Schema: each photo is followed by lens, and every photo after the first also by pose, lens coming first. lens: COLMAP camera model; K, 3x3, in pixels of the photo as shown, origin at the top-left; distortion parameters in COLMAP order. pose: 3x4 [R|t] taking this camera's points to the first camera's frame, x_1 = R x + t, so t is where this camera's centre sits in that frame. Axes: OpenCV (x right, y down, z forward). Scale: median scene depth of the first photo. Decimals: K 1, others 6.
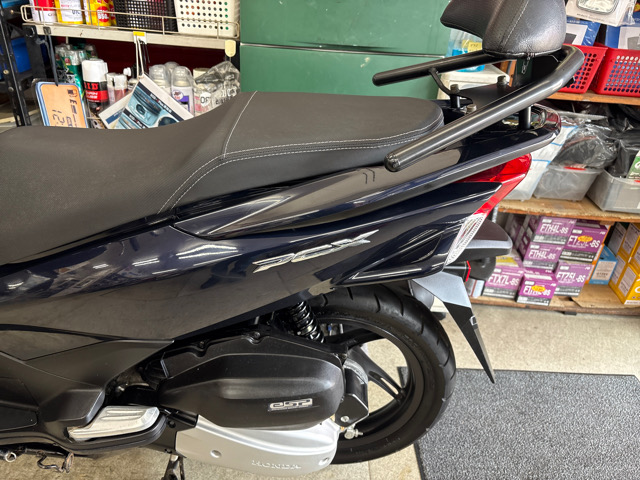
lens RADIAL K [[488.1, 0, 333.5], [0, 488.1, 237.9], [0, 0, 1]] dist [0.033652, -0.037027]
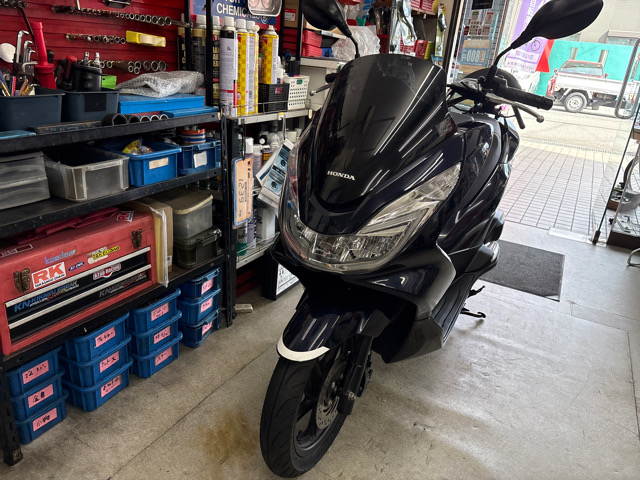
lens RADIAL K [[488.1, 0, 322.2], [0, 488.1, 240.2], [0, 0, 1]] dist [0.033652, -0.037027]
pose [[0.475012, -0.354261, 0.805521, -1.628897], [0.401808, 0.901706, 0.159618, -0.242471], [-0.782889, 0.247844, 0.570665, 0.126072]]
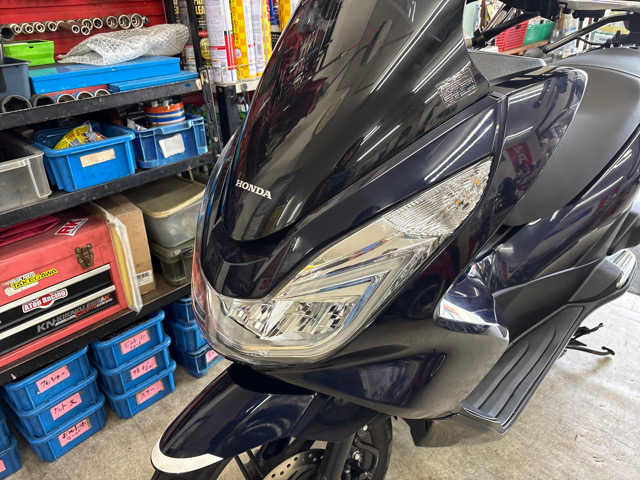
lens RADIAL K [[488.1, 0, 322.6], [0, 488.1, 239.0], [0, 0, 1]] dist [0.033652, -0.037027]
pose [[0.675383, -0.412777, 0.611124, -1.171954], [0.436215, 0.891771, 0.120254, -0.187293], [-0.594621, 0.185364, 0.782347, 0.165994]]
